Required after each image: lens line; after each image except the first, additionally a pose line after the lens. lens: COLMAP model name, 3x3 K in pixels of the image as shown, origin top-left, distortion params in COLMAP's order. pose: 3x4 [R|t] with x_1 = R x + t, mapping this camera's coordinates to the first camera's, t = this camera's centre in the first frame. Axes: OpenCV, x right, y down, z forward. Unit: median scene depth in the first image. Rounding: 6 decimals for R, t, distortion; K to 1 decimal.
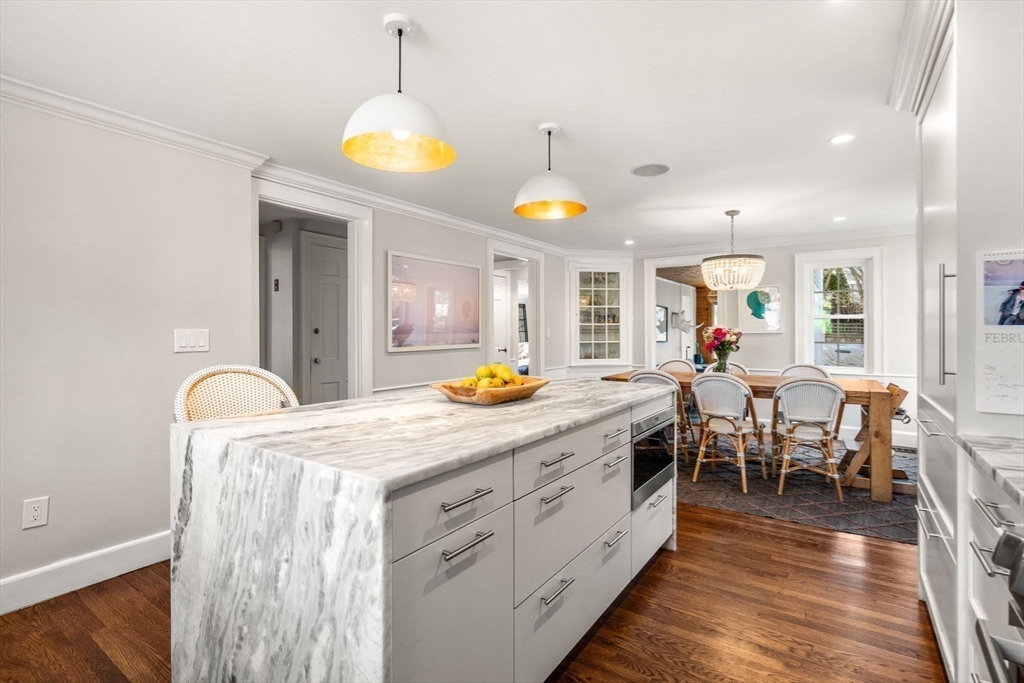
lens RADIAL K [[474.6, 0, 517.0], [0, 474.6, 332.3], [0, 0, 1]] dist [-0.004708, -0.000025]
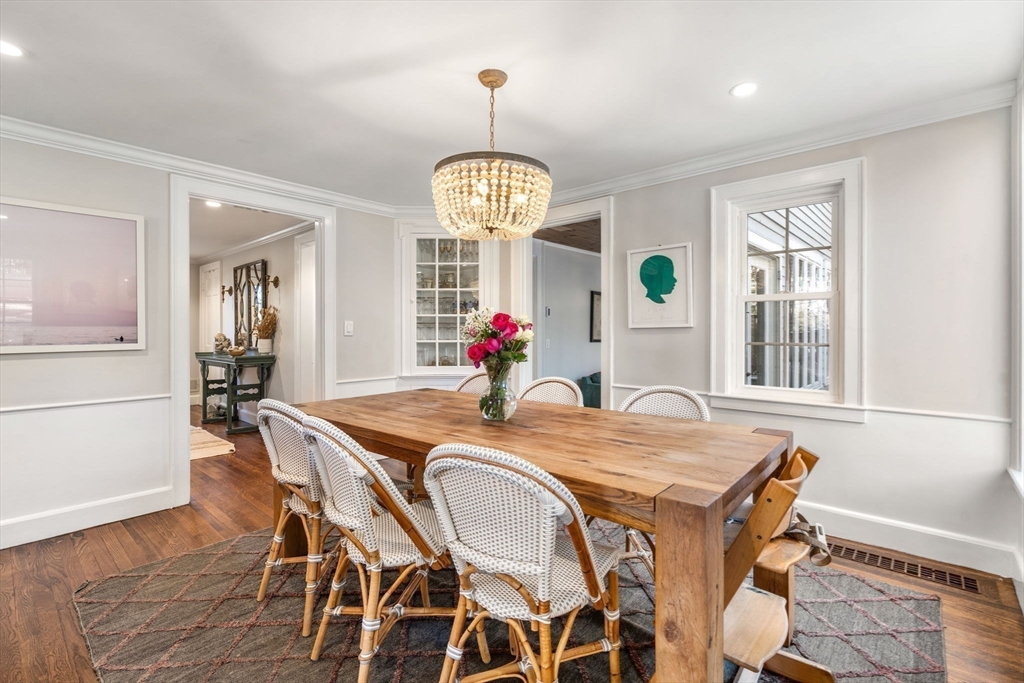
lens RADIAL K [[474.6, 0, 507.8], [0, 474.6, 338.1], [0, 0, 1]] dist [-0.004708, -0.000025]
pose [[0.992001, 0.002699, -0.126200, 0.366131], [-0.000804, 0.999886, 0.015065, 0.005472], [0.126226, -0.014843, 0.991890, 0.353632]]
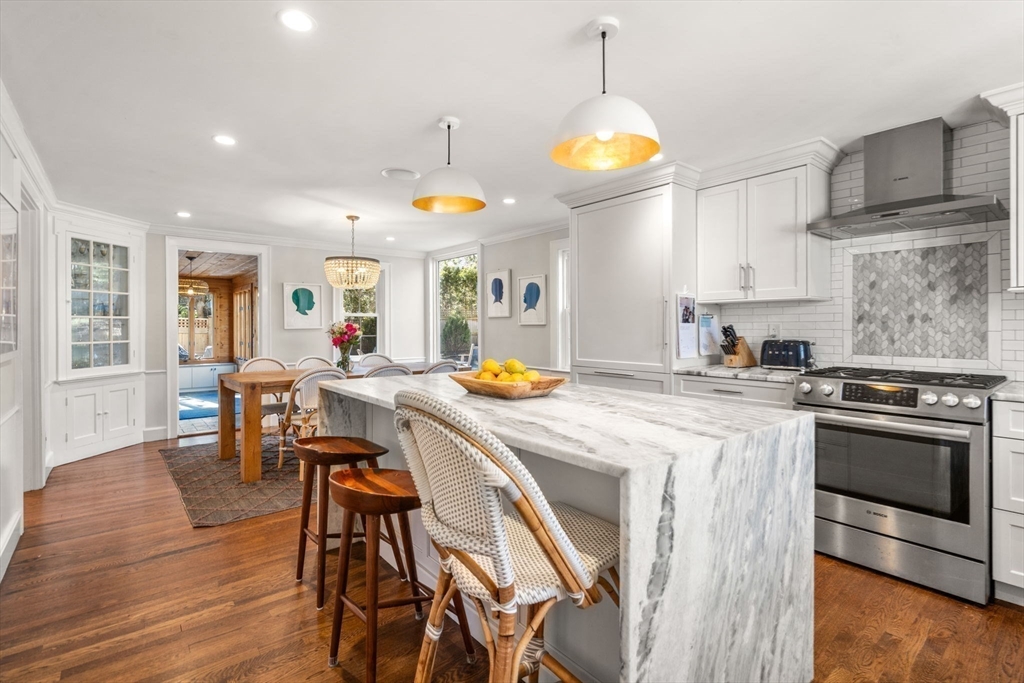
lens RADIAL K [[474.6, 0, 507.8], [0, 474.6, 334.8], [0, 0, 1]] dist [-0.004708, -0.000025]
pose [[0.295925, -0.015158, 0.955091, -0.332895], [0.003826, 0.999885, 0.014684, 0.001119], [-0.955203, -0.000691, 0.295949, 0.232349]]
